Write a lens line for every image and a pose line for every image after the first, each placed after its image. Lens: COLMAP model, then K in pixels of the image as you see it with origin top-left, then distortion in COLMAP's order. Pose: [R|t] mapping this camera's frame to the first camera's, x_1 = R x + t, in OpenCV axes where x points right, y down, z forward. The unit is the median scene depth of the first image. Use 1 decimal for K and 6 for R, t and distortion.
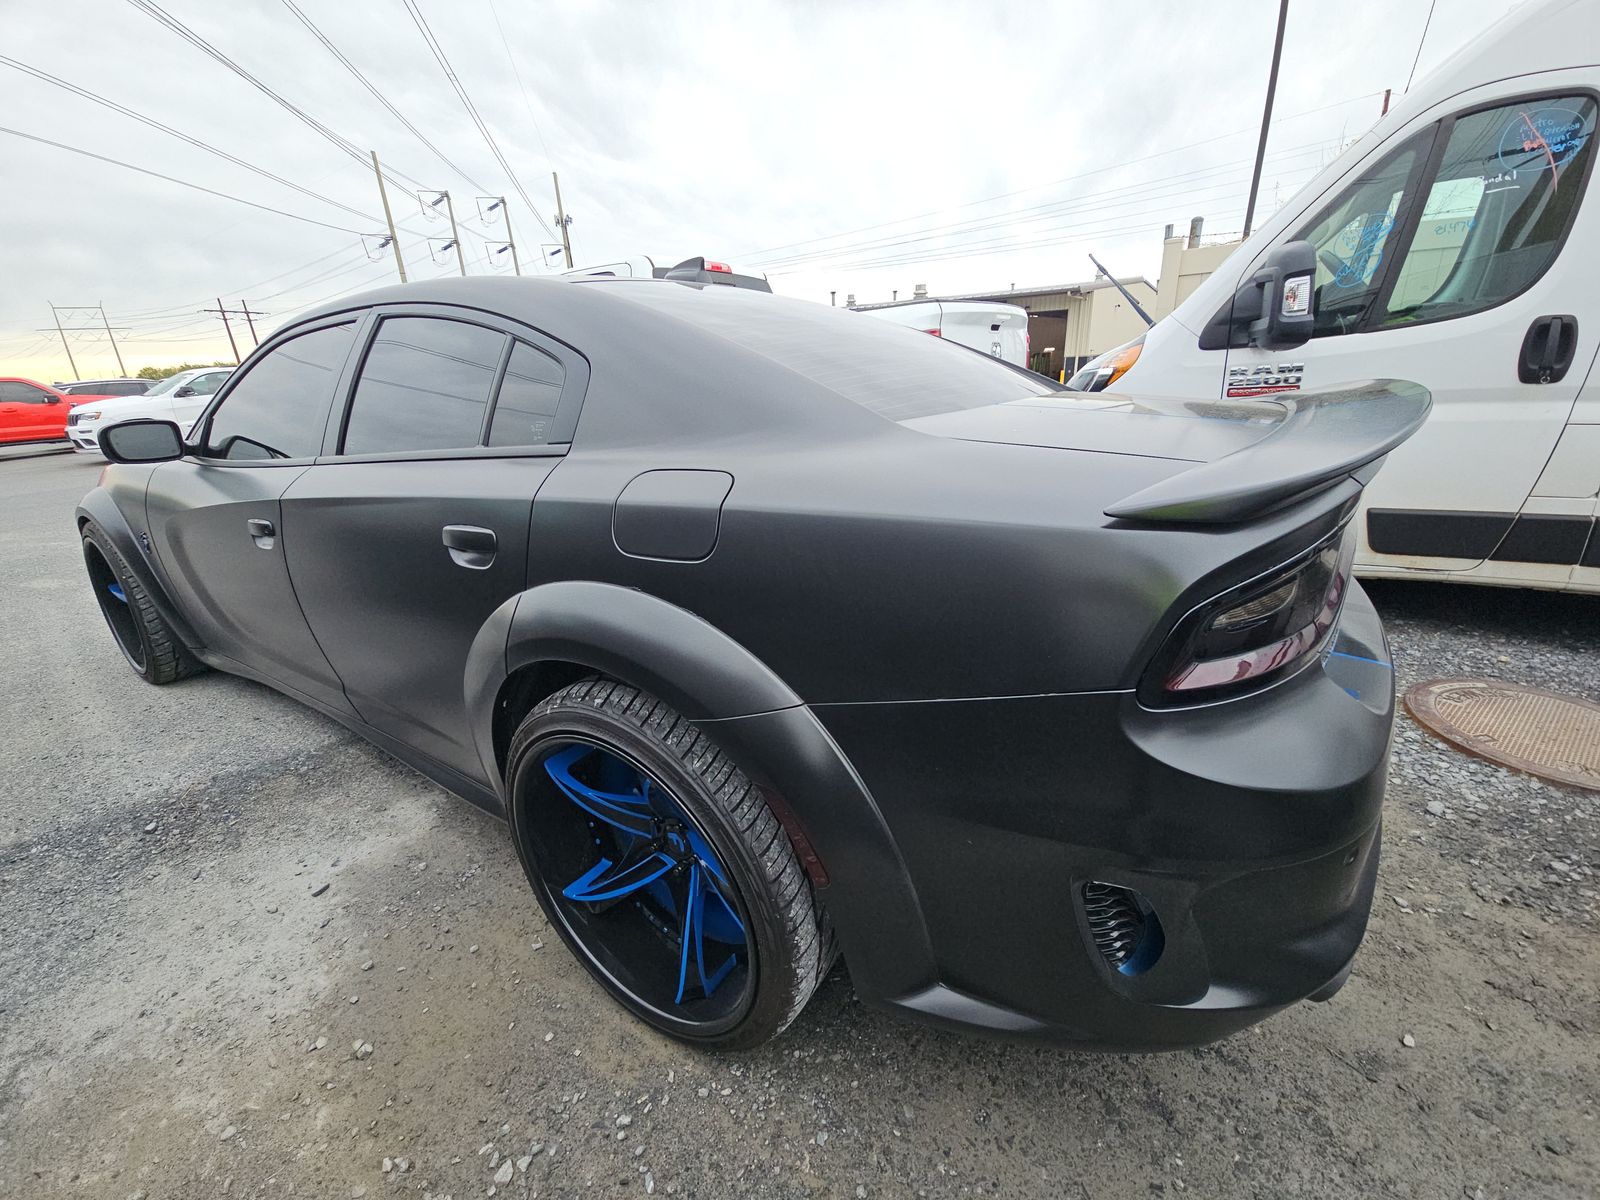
lens RADIAL K [[644.7, 0, 800.0], [0, 644.7, 600.0], [0, 0, 1]] dist [0.027377, -0.022165]
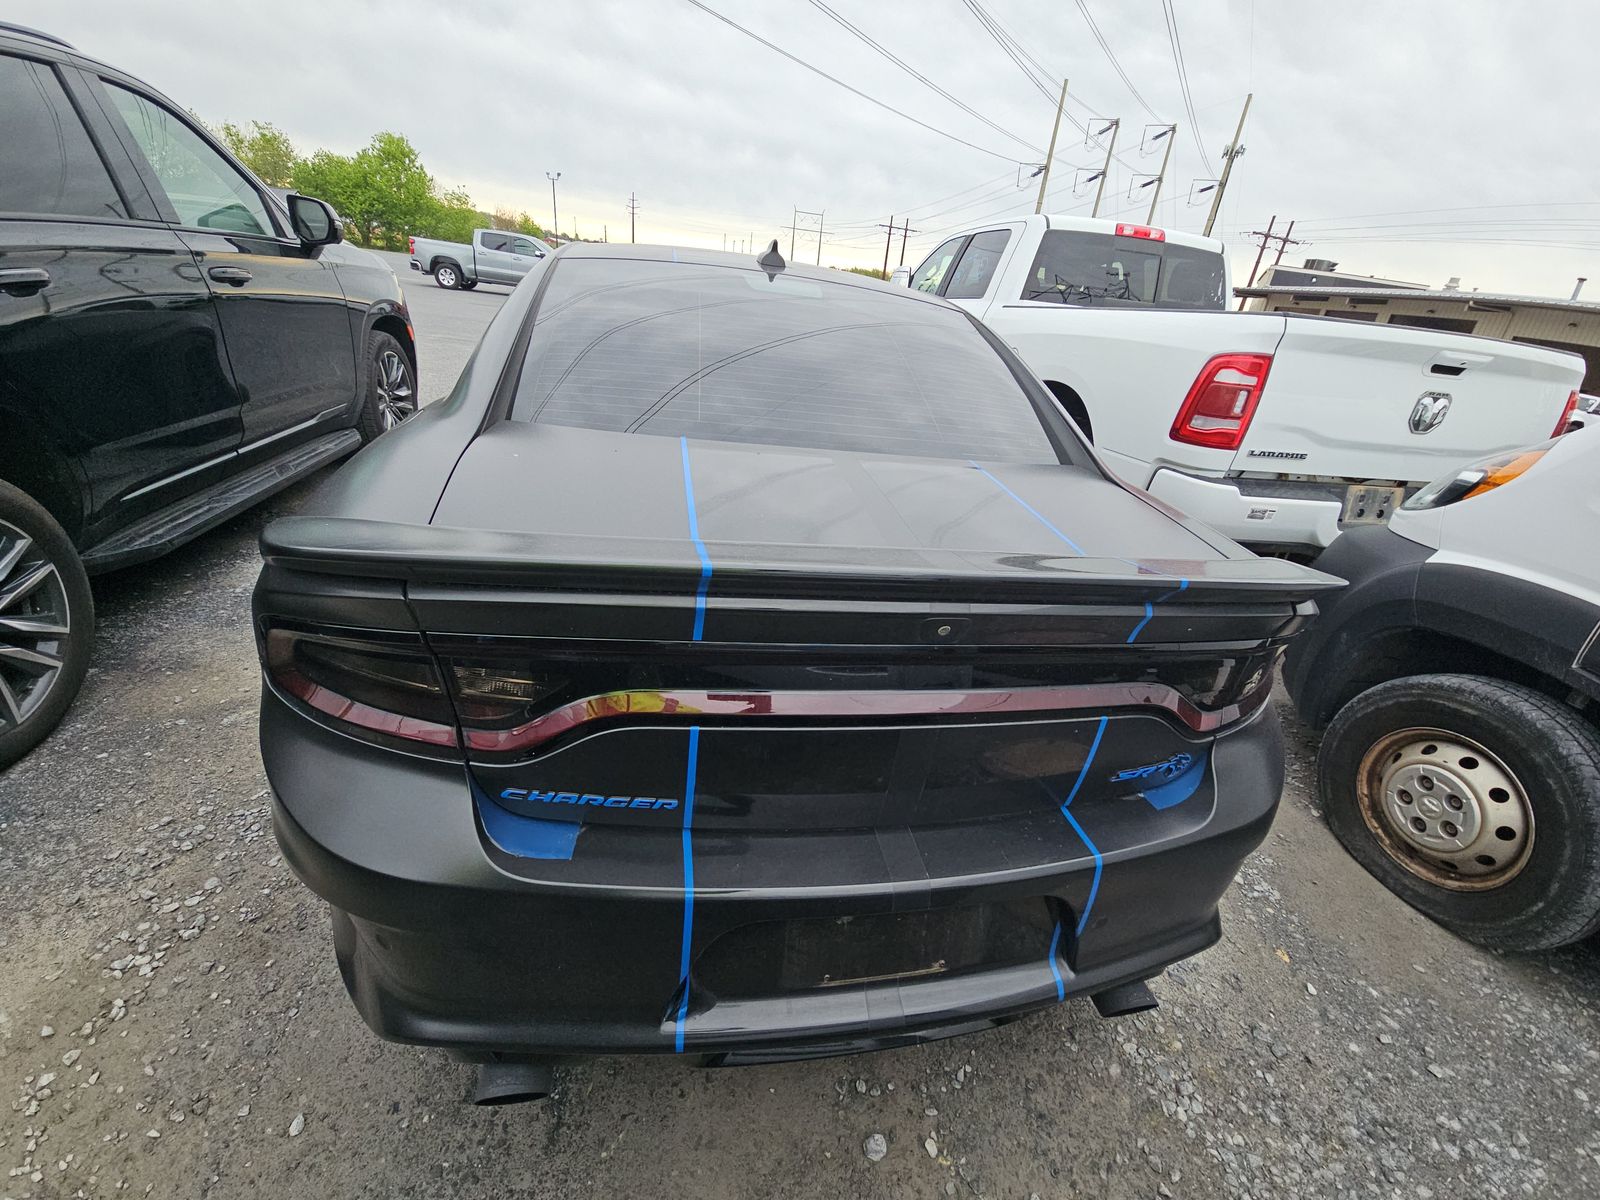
lens RADIAL K [[644.7, 0, 800.0], [0, 644.7, 600.0], [0, 0, 1]] dist [0.027377, -0.022165]
pose [[0.690116, 0.416155, -0.592077, 1.256870], [-0.369507, 0.906070, 0.206161, -0.400967], [0.622258, 0.076502, 0.779065, 0.432027]]
